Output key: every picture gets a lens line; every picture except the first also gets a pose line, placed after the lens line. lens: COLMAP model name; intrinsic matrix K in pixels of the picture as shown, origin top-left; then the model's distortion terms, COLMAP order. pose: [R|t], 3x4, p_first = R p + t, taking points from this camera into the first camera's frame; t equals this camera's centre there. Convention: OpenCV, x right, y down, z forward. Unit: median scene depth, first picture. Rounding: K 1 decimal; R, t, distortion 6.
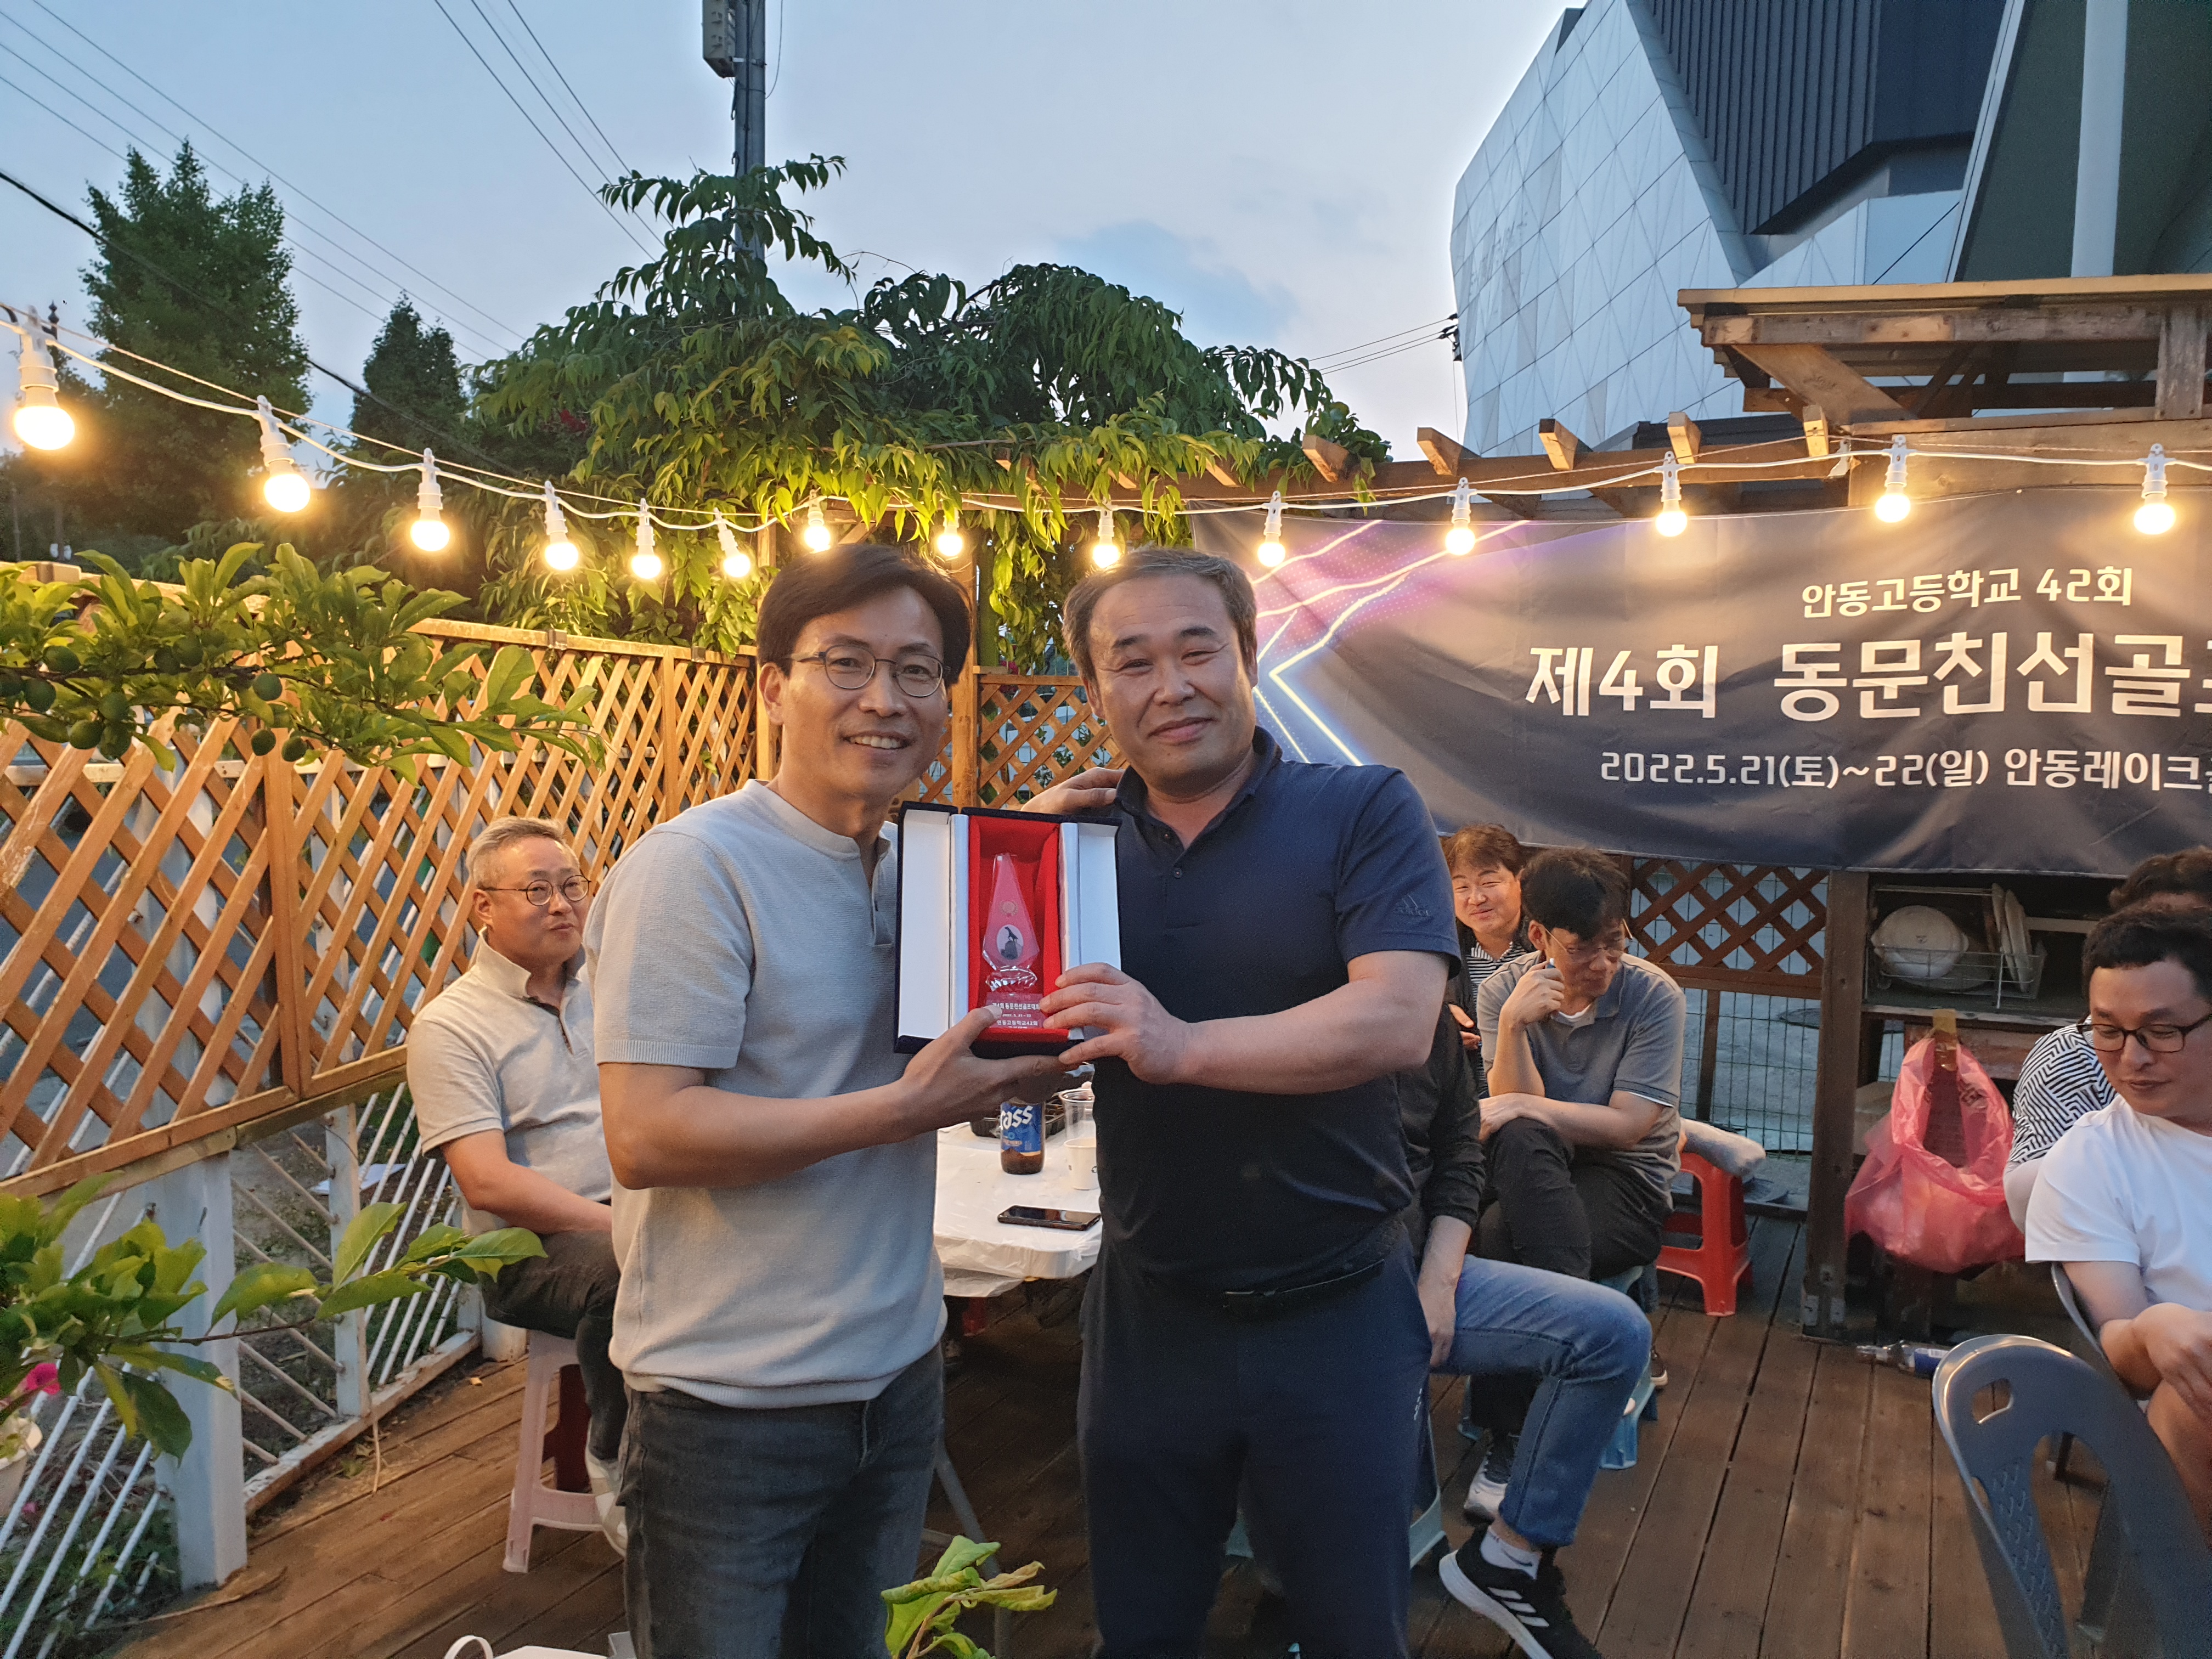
lens RADIAL K [[1694.2, 0, 1129.4], [0, 1694.2, 834.0], [0, 0, 1]] dist [0.008968, -0.001302]
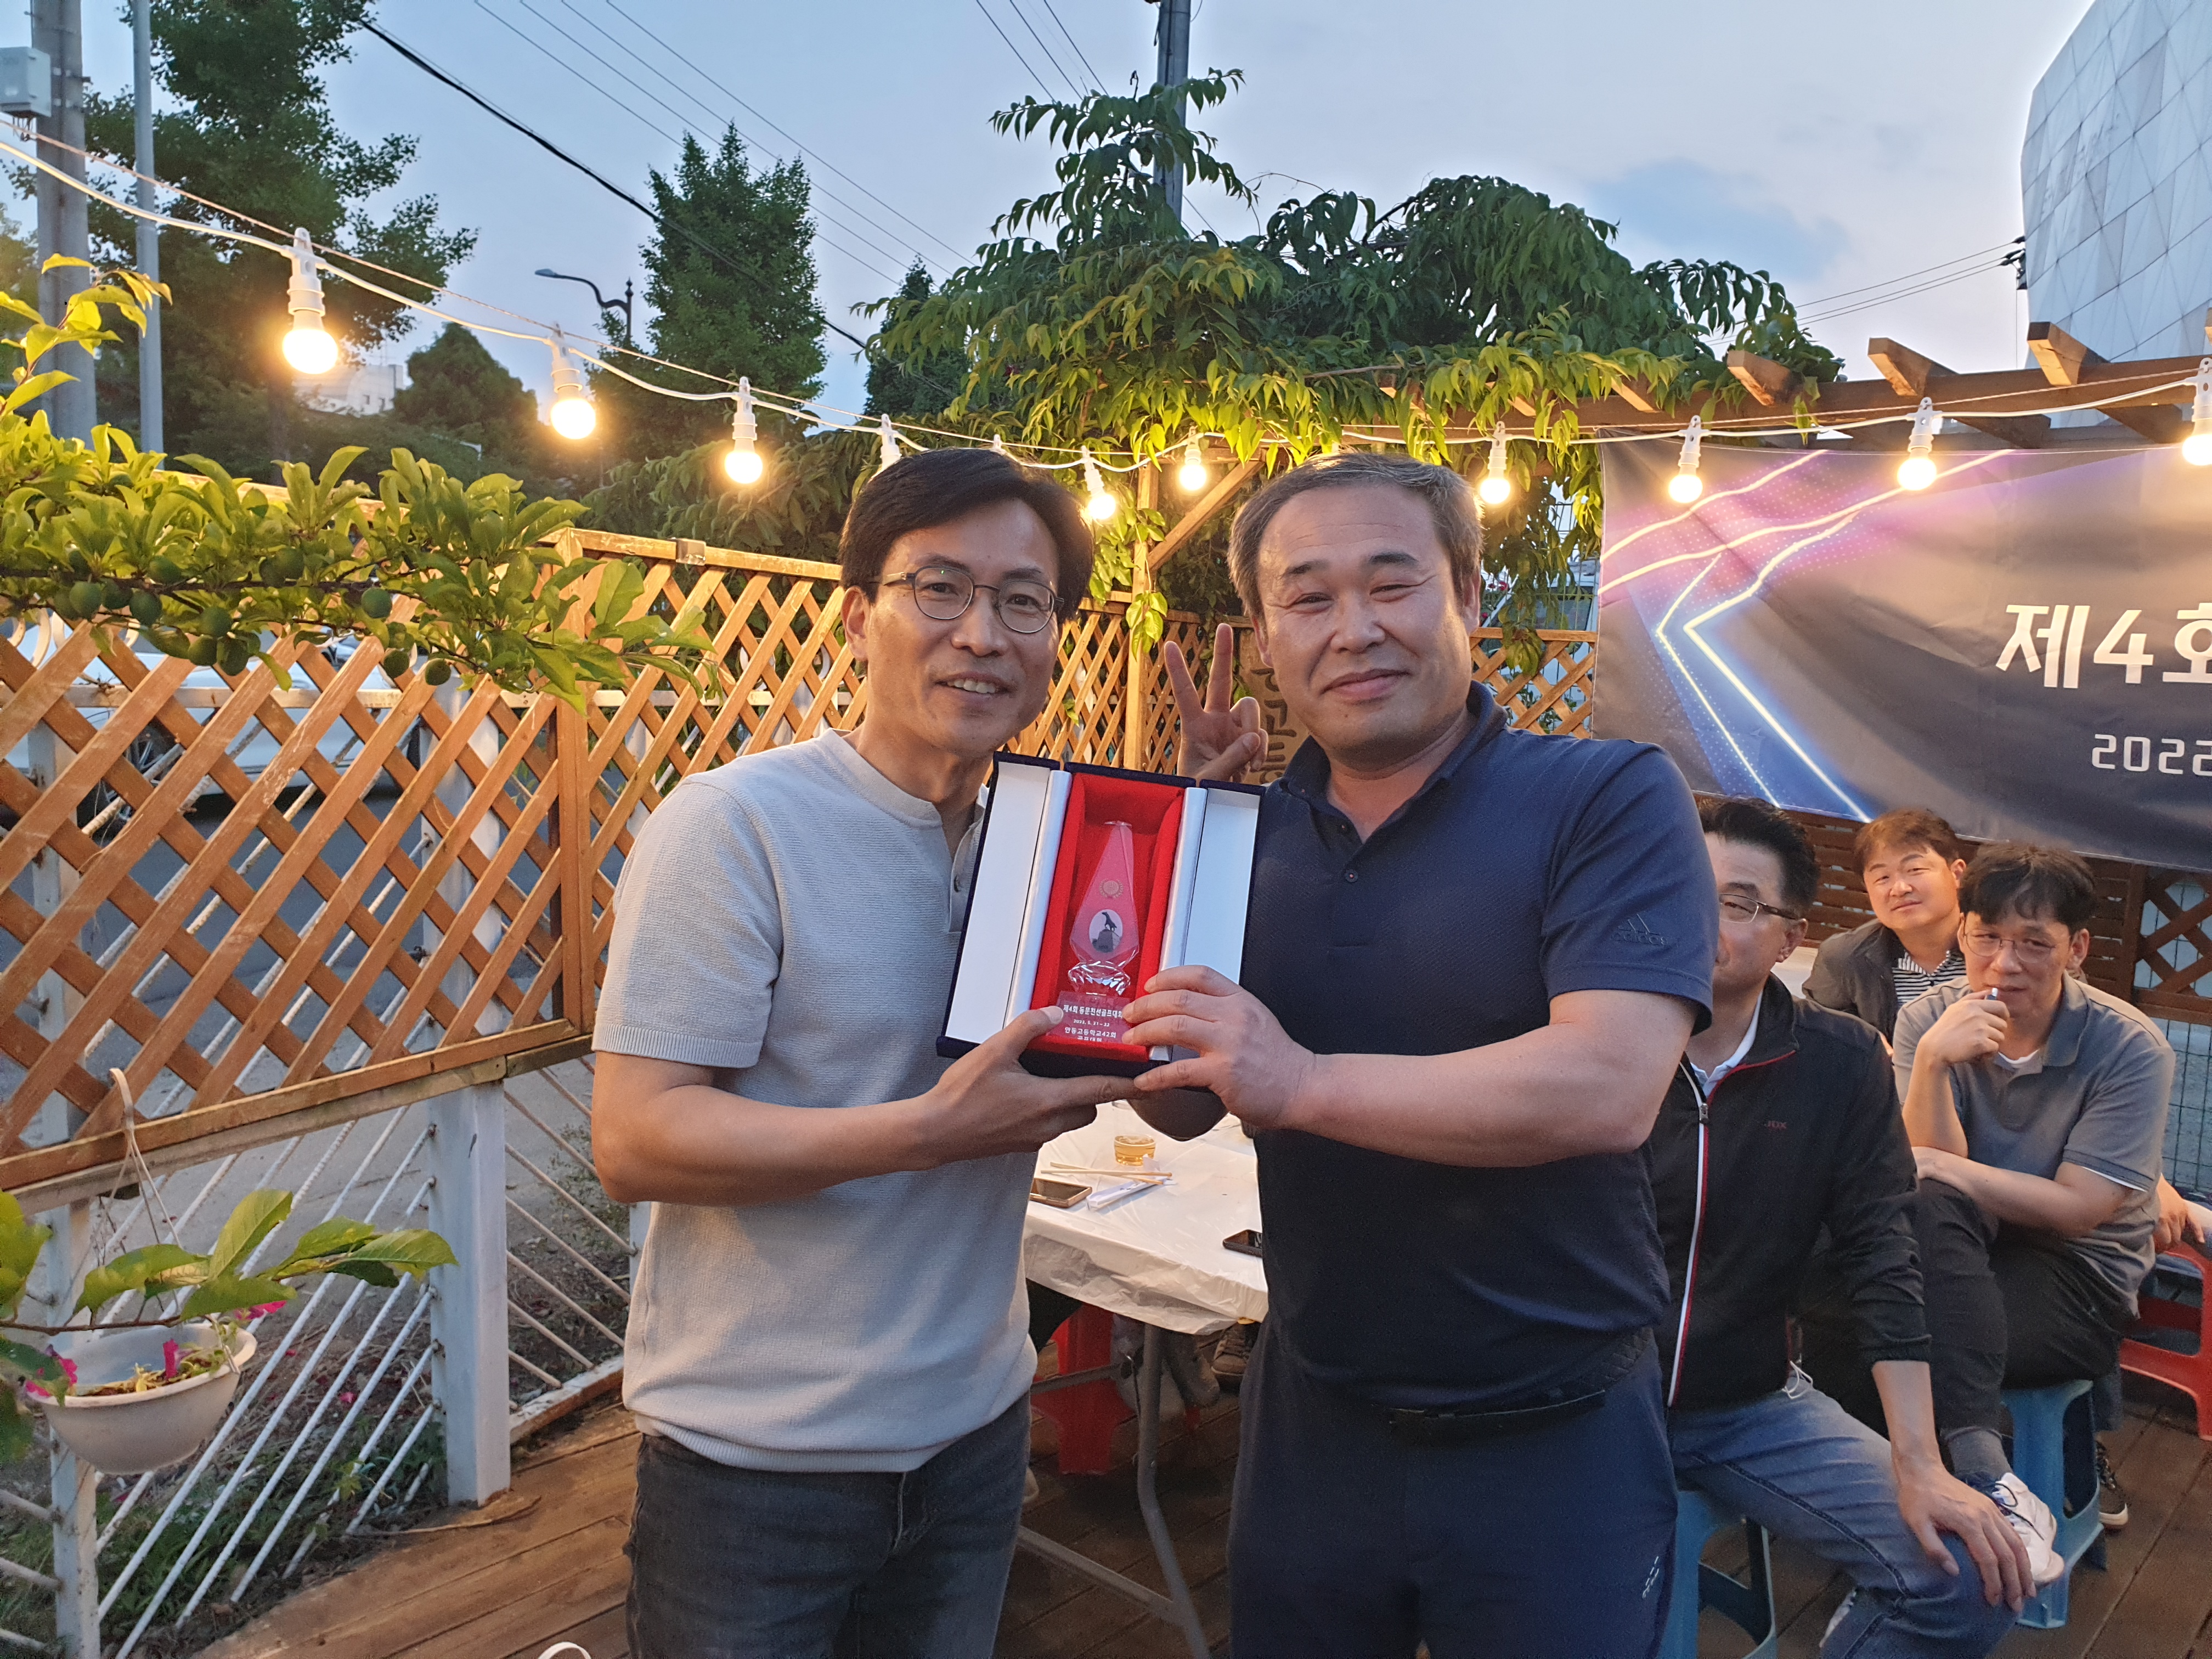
lens RADIAL K [[1718.3, 0, 1132.7], [0, 1718.3, 811.3], [0, 0, 1]] dist [0.003982, 0.010488]
pose [[0.961408, 0.049660, -0.270608, 0.057370], [-0.046611, 0.998757, 0.017687, -0.004159], [0.271150, -0.004391, 0.962527, 0.076595]]
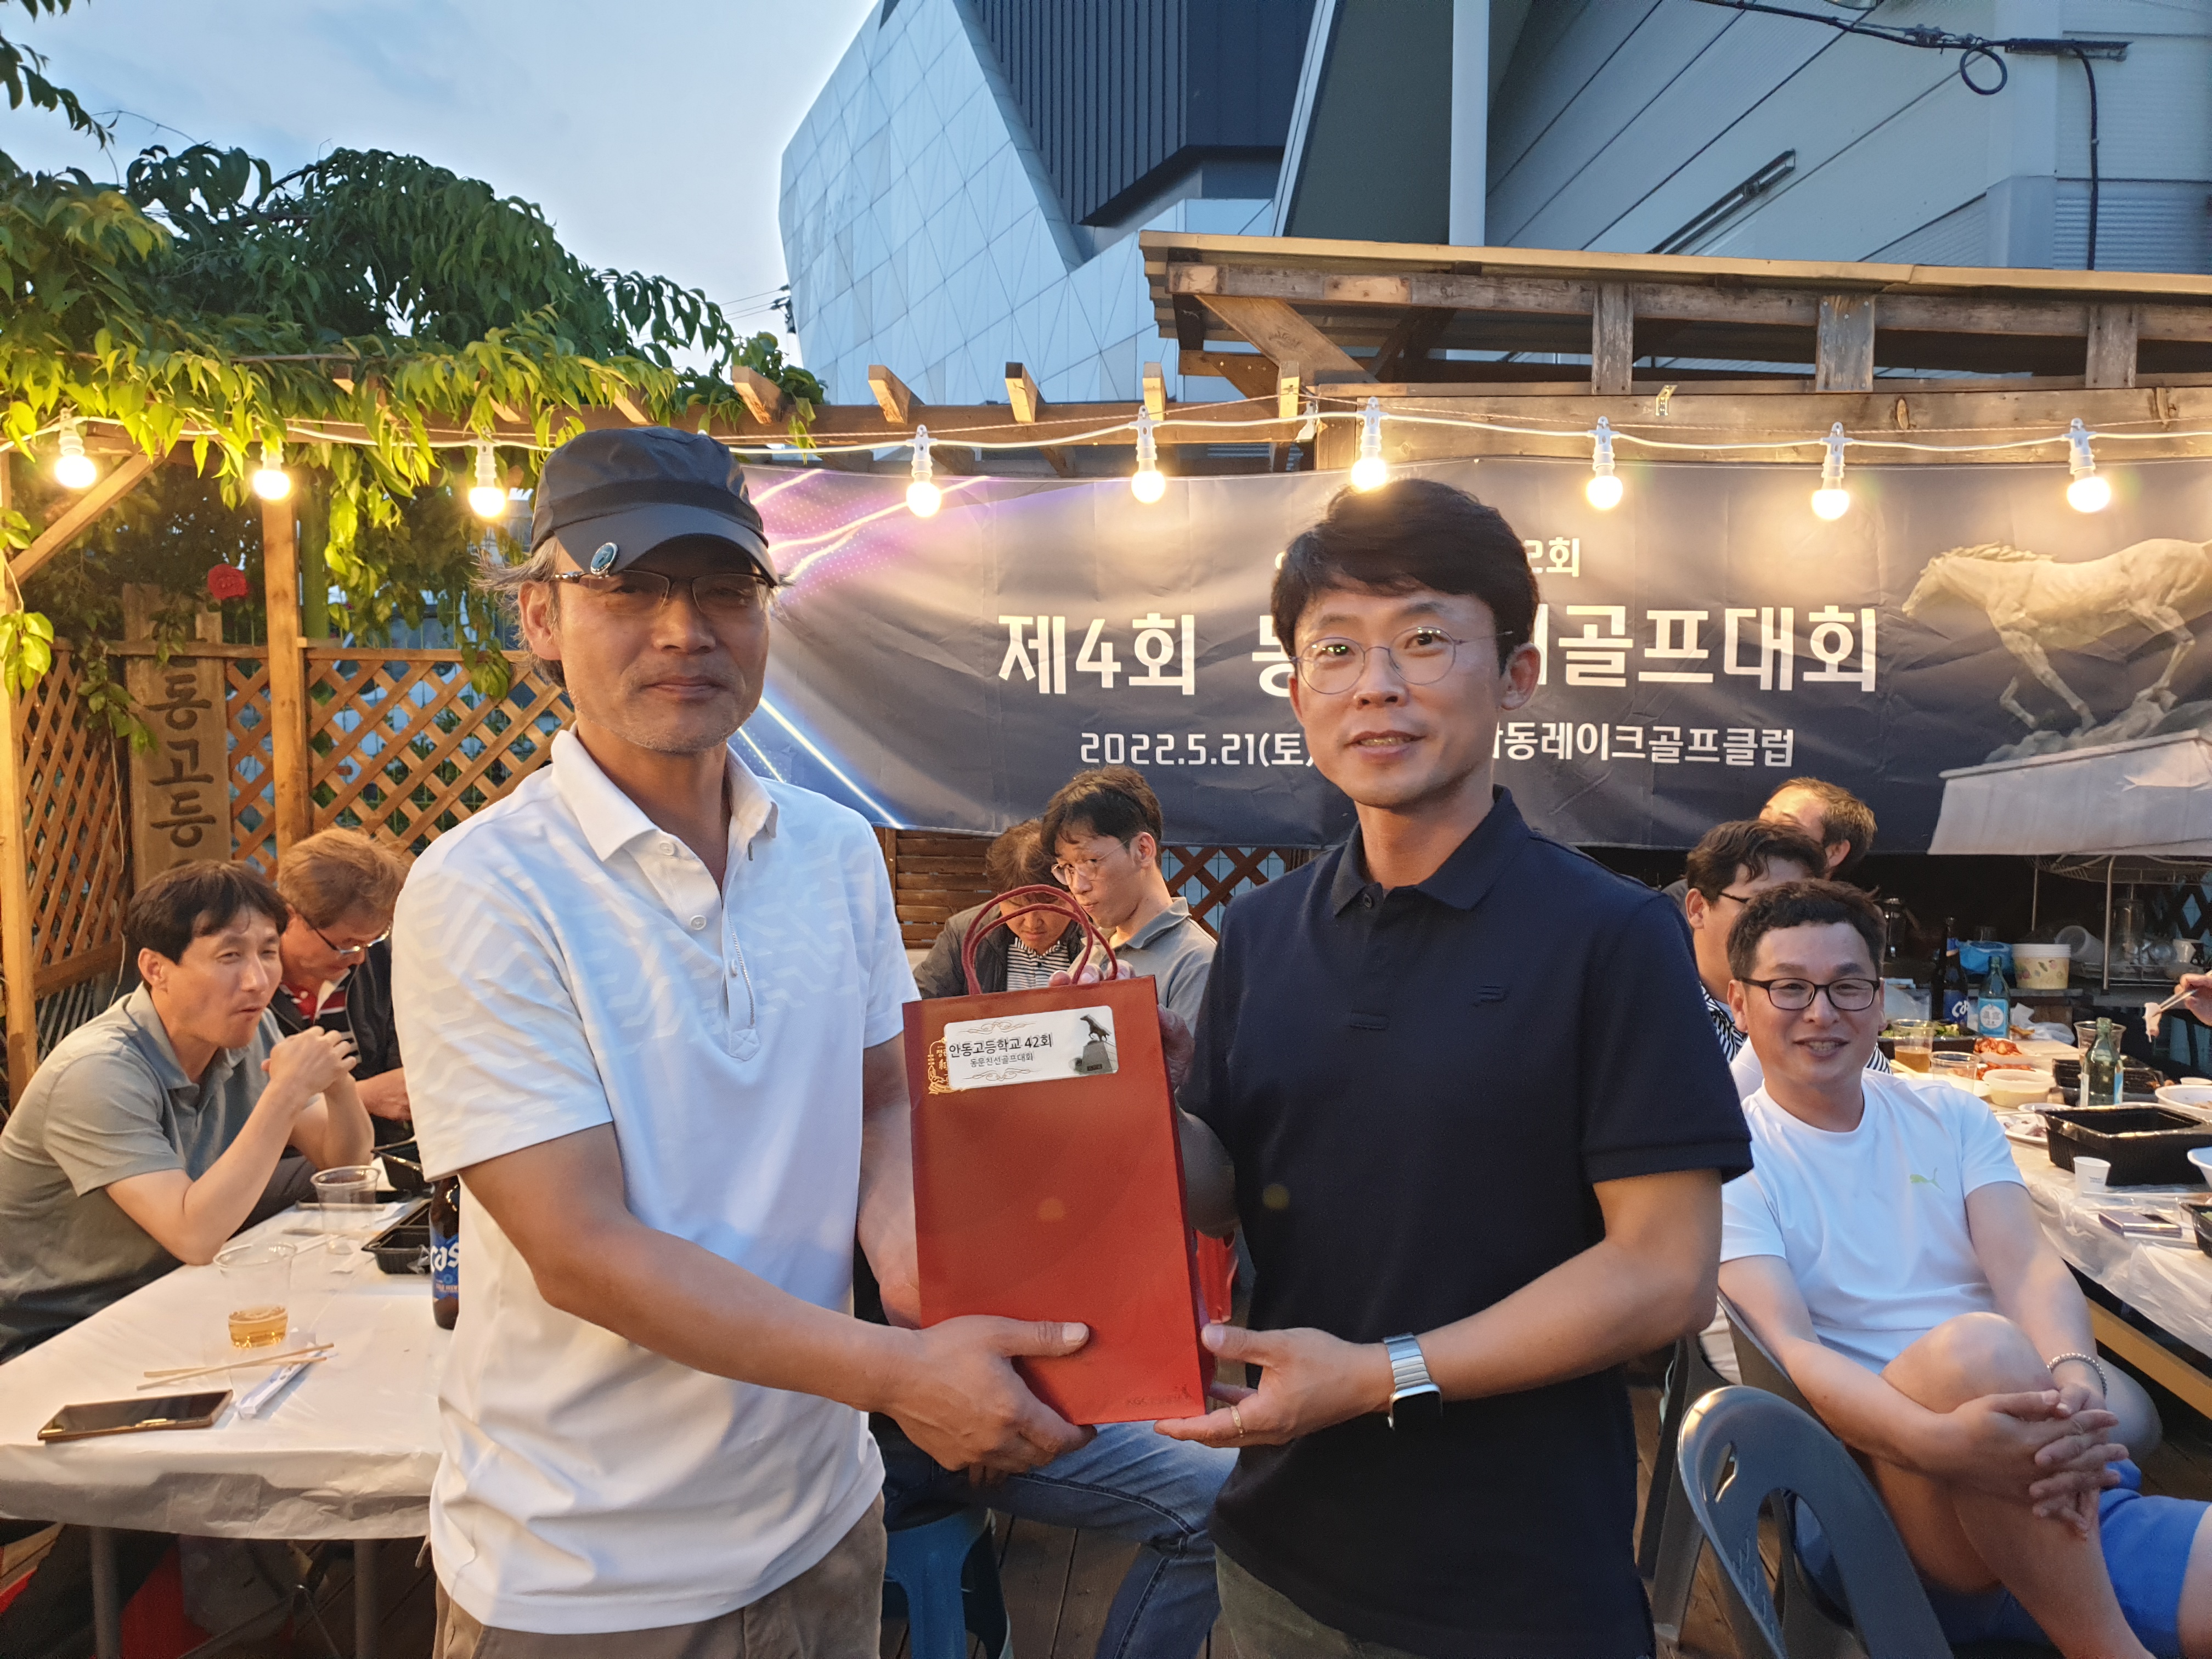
lens RADIAL K [[1707.0, 0, 1105.5], [0, 1707.0, 818.2], [0, 0, 1]] dist [0.004193, 0.011857]
pose [[0.933187, -0.039814, 0.357179, -0.036779], [0.038310, 0.999202, 0.011290, -0.010772], [-0.357344, 0.003148, 0.933968, 0.126181]]
